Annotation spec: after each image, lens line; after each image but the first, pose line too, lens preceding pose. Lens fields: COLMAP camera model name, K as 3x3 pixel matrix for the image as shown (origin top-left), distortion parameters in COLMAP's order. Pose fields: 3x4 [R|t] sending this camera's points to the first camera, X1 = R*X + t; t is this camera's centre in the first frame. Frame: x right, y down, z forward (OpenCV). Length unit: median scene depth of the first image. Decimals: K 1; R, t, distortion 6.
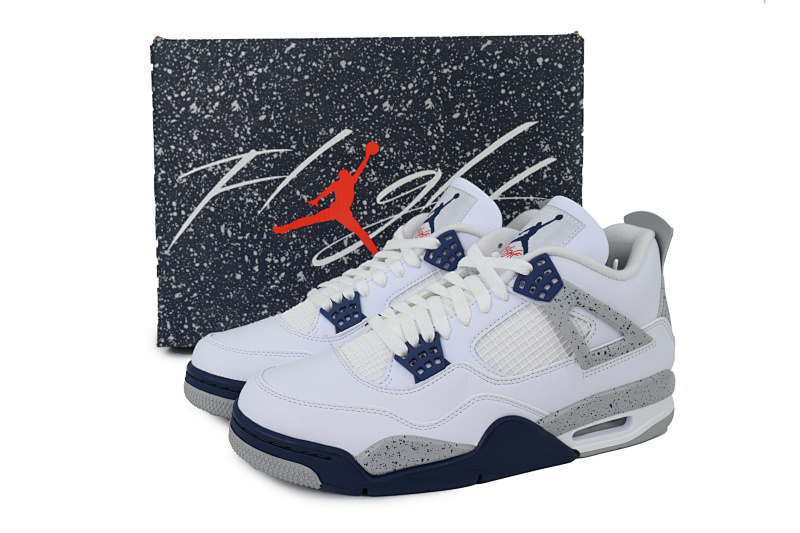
lens RADIAL K [[797.3, 0, 400.0], [0, 797.3, 266.5], [0, 0, 1]] dist [-0.002471, -0.002085]
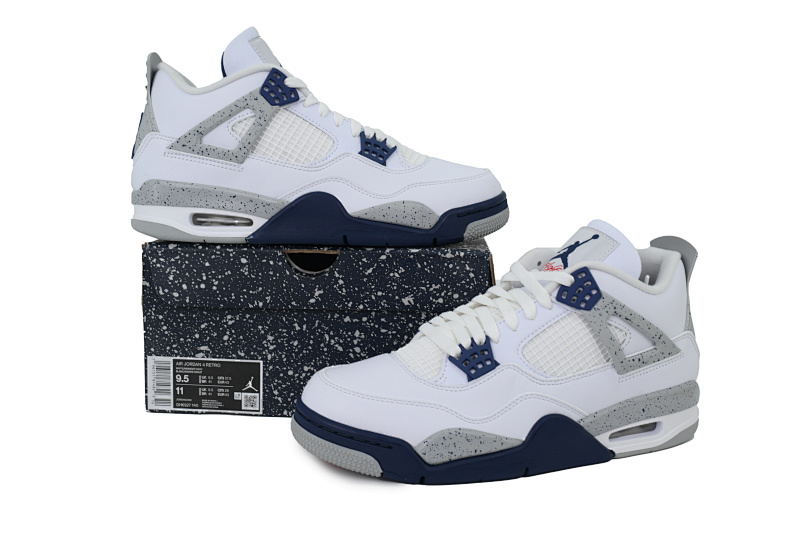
lens RADIAL K [[797.3, 0, 400.0], [0, 797.3, 266.5], [0, 0, 1]] dist [-0.002471, -0.002085]
pose [[0.999657, 0.021211, 0.015357, -0.090665], [-0.020013, 0.997028, -0.074394, 0.070120], [-0.016890, 0.074061, 0.997111, -0.092342]]
